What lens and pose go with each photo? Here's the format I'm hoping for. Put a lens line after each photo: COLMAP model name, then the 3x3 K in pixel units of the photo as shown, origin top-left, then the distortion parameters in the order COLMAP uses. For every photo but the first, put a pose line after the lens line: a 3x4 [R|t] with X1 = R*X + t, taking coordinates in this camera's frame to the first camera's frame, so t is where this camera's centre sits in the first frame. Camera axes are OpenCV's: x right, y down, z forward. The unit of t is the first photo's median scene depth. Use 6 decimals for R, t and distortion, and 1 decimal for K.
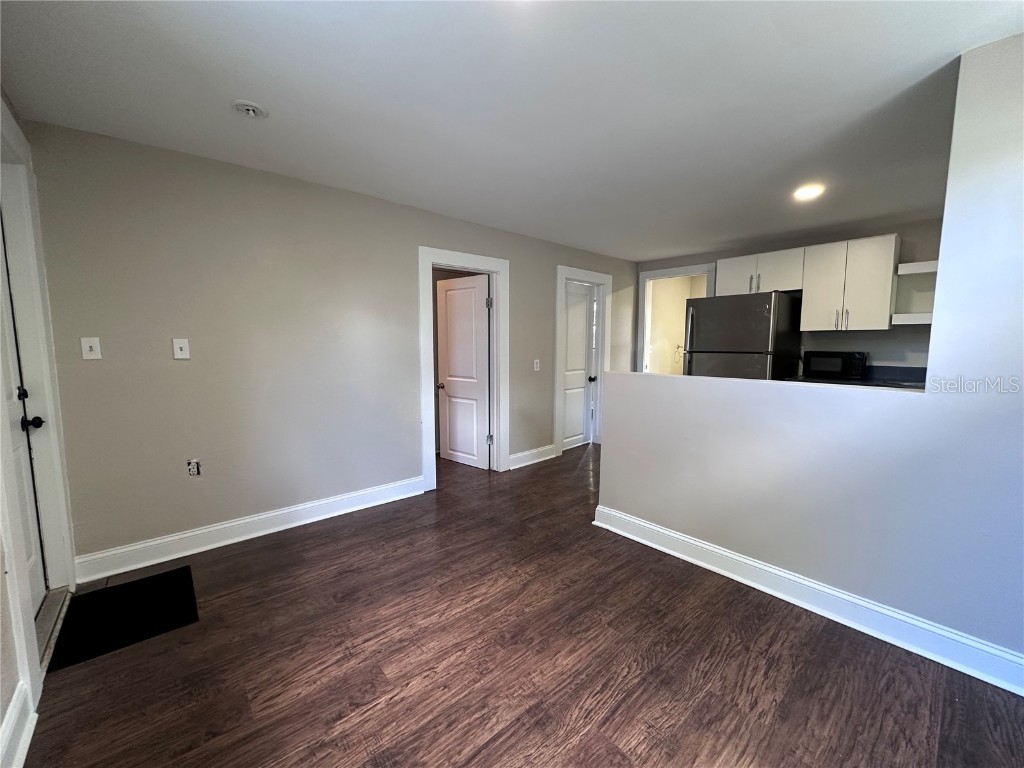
lens RADIAL K [[409.7, 0, 511.5], [0, 409.7, 383.7], [0, 0, 1]] dist [-0.004123, 0.000144]
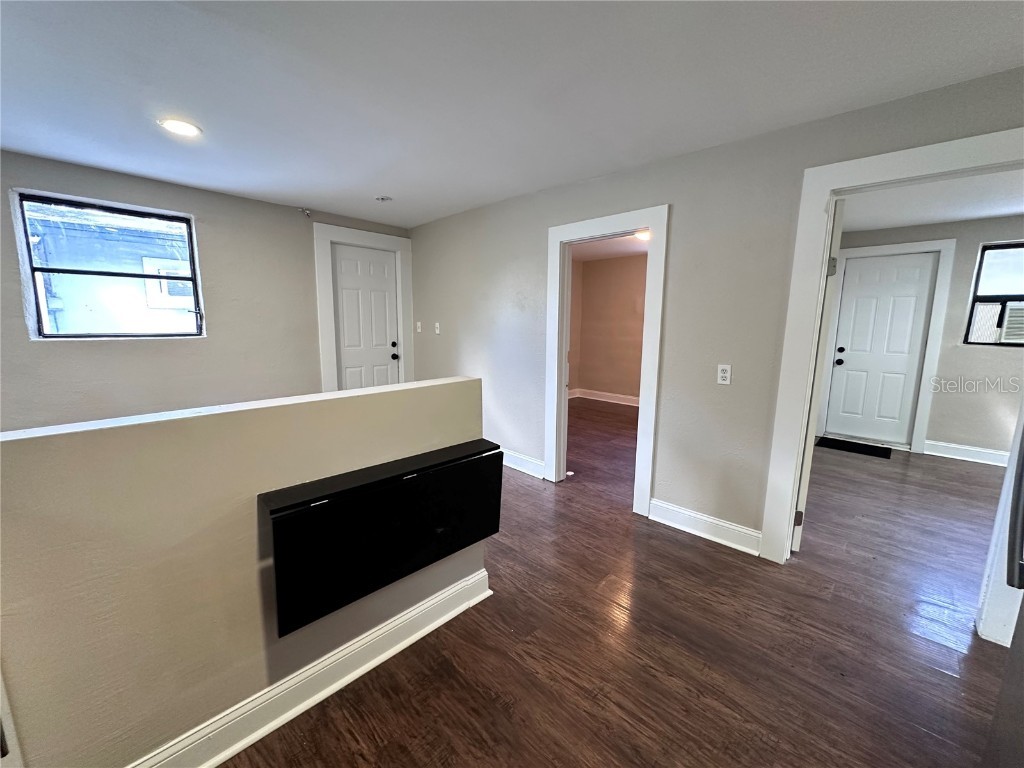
lens RADIAL K [[409.7, 0, 509.8], [0, 409.7, 379.9], [0, 0, 1]] dist [-0.004123, 0.000144]
pose [[0.078419, 0.141603, -0.986813, 0.349275], [-0.111502, 0.984896, 0.132467, -0.099884], [0.990665, 0.099644, 0.093023, 0.648513]]
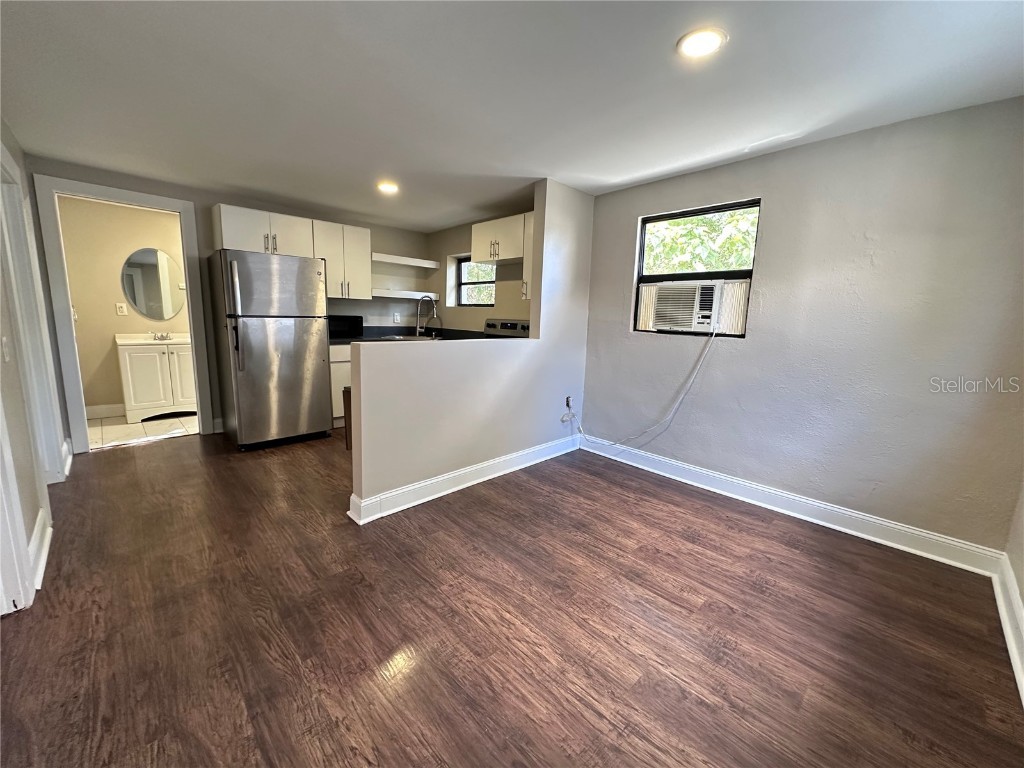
lens RADIAL K [[409.7, 0, 514.3], [0, 409.7, 384.8], [0, 0, 1]] dist [-0.004123, 0.000144]
pose [[-0.056114, -0.173289, 0.983271, -0.992166], [0.068080, 0.981867, 0.176927, -0.115166], [-0.996101, 0.076869, -0.043299, 1.156613]]
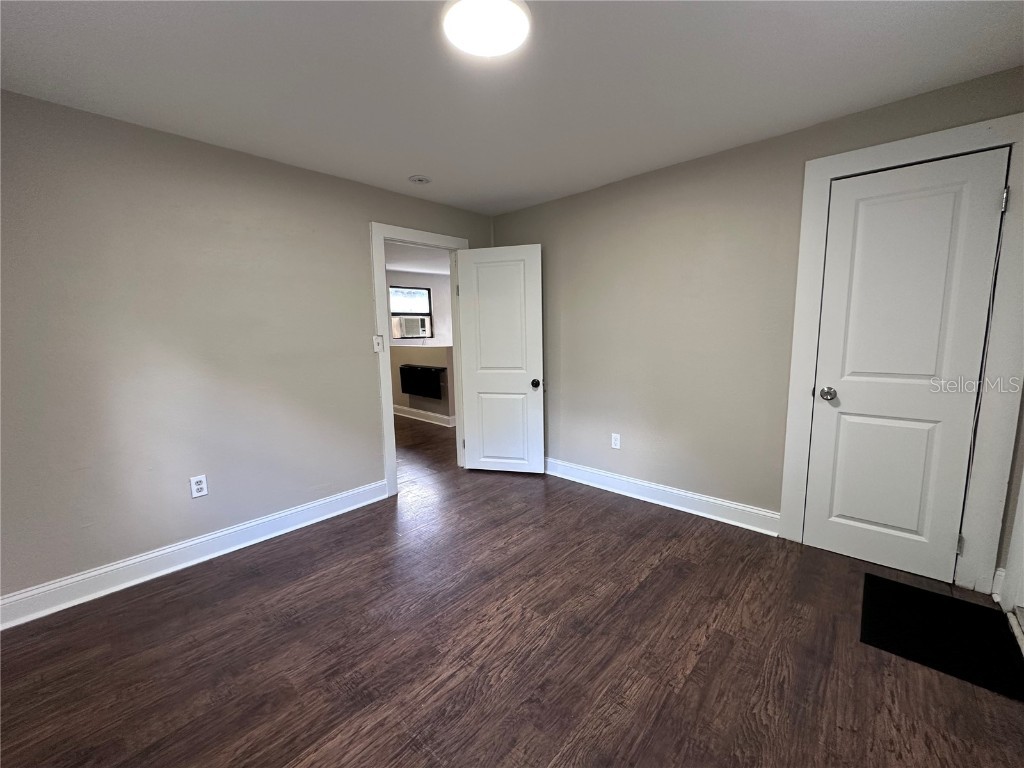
lens RADIAL K [[409.7, 0, 516.1], [0, 409.7, 386.3], [0, 0, 1]] dist [-0.004123, 0.000144]
pose [[-0.991415, 0.021710, -0.128935, -0.394146], [-0.008975, 0.972494, 0.232756, -0.164834], [0.130441, 0.231915, -0.963951, 1.722521]]
